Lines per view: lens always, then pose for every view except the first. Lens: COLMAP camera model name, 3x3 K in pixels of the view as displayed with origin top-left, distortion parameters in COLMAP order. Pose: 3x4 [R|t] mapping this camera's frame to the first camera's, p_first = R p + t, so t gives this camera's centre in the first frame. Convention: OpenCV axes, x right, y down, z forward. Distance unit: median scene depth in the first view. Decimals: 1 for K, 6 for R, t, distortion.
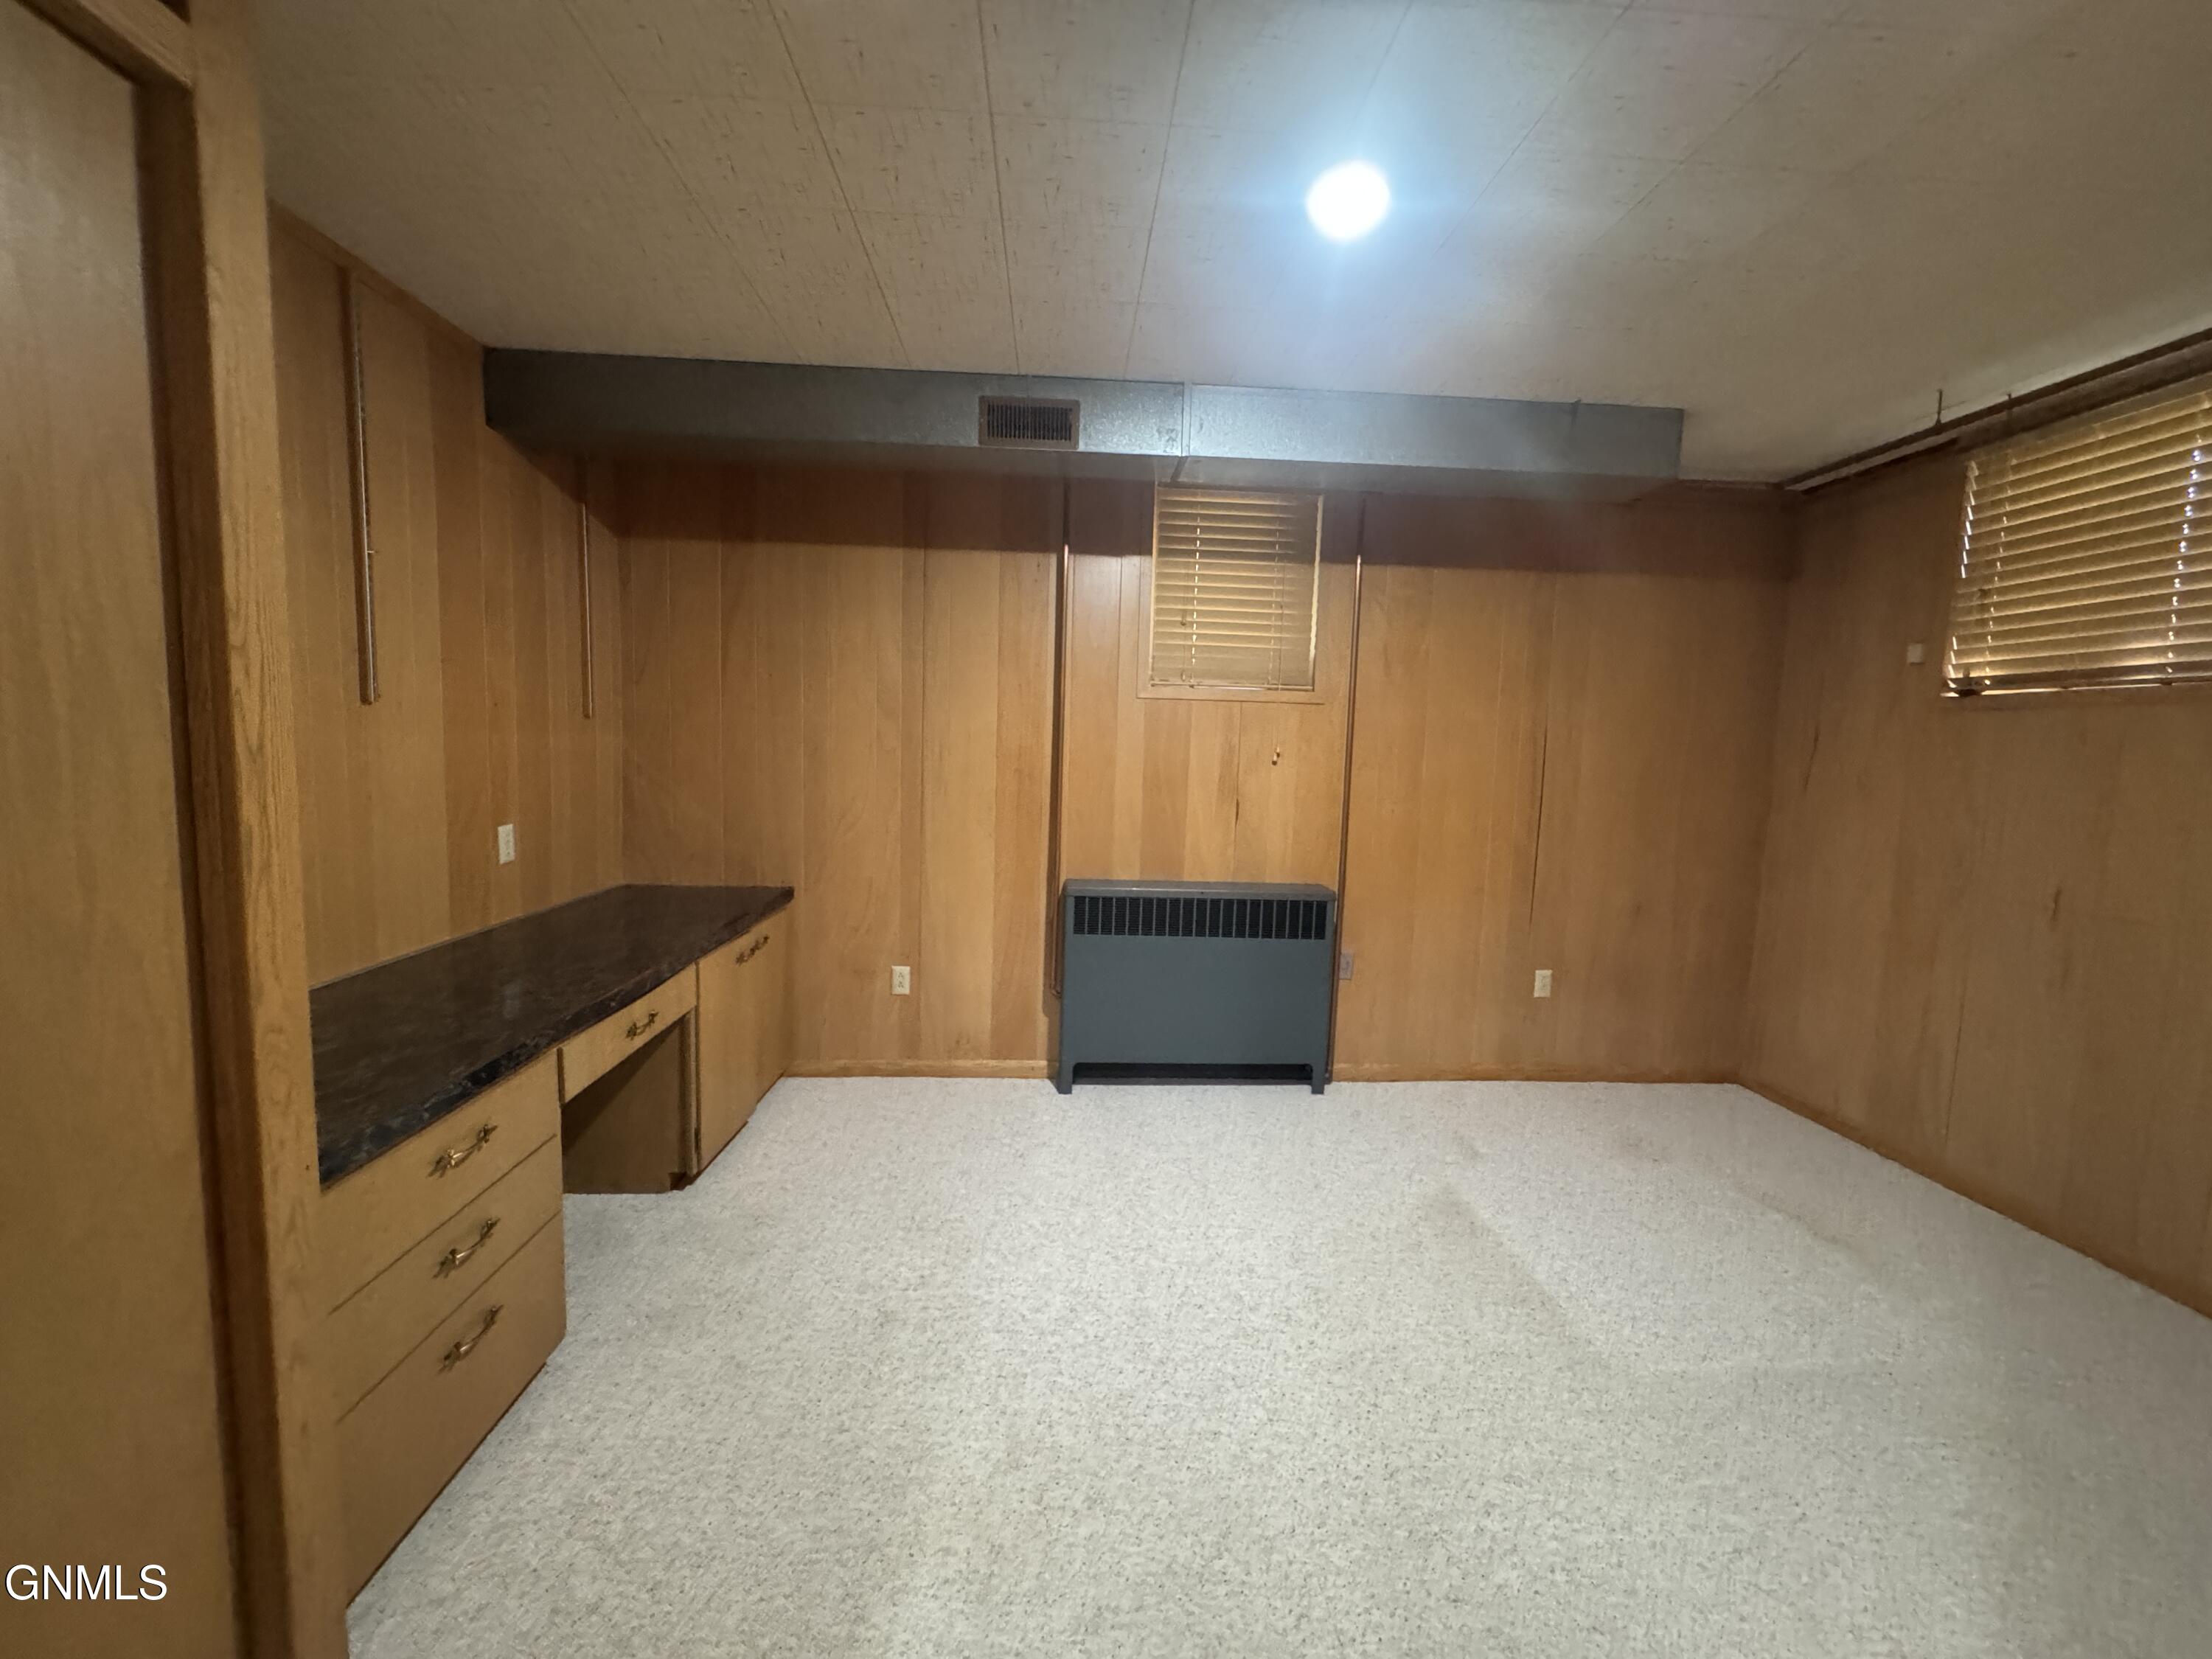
lens RADIAL K [[885.1, 0, 1102.7], [0, 885.1, 831.4], [0, 0, 1]] dist [0.000678, -0.000005]
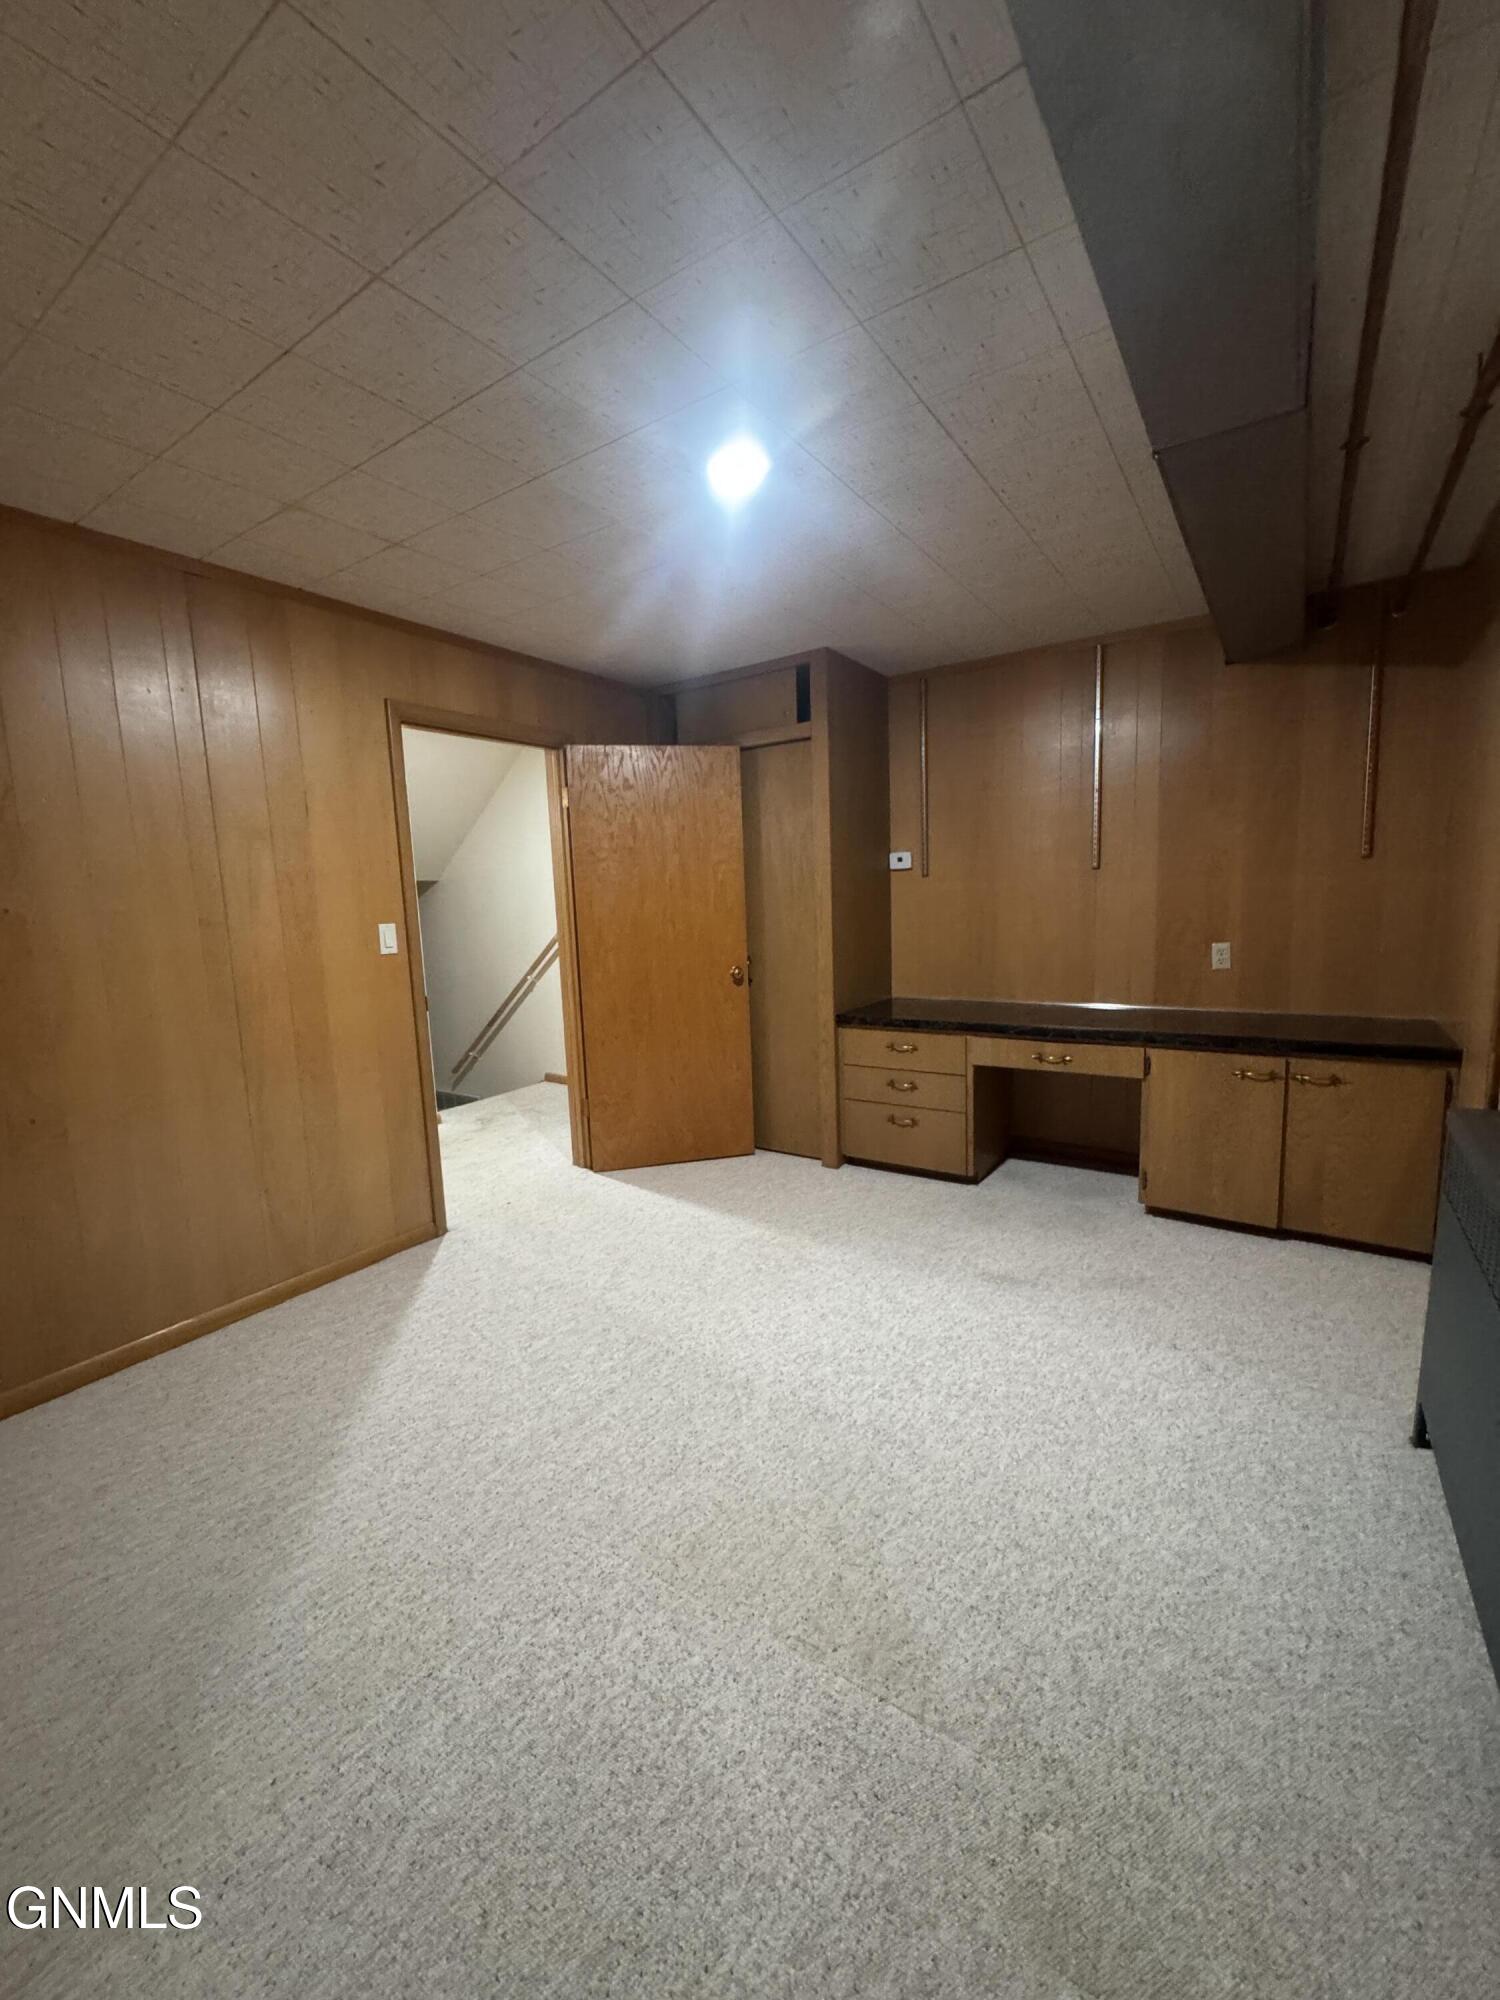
lens RADIAL K [[800.3, 0, 747.2], [0, 800.3, 1001.4], [0, 0, 1]] dist [0.000678, -0.000005]
pose [[-0.608678, 0.096325, -0.787549, 0.892629], [-0.060365, 0.984104, 0.167020, -0.091511], [0.791118, 0.149201, -0.593188, 1.278208]]
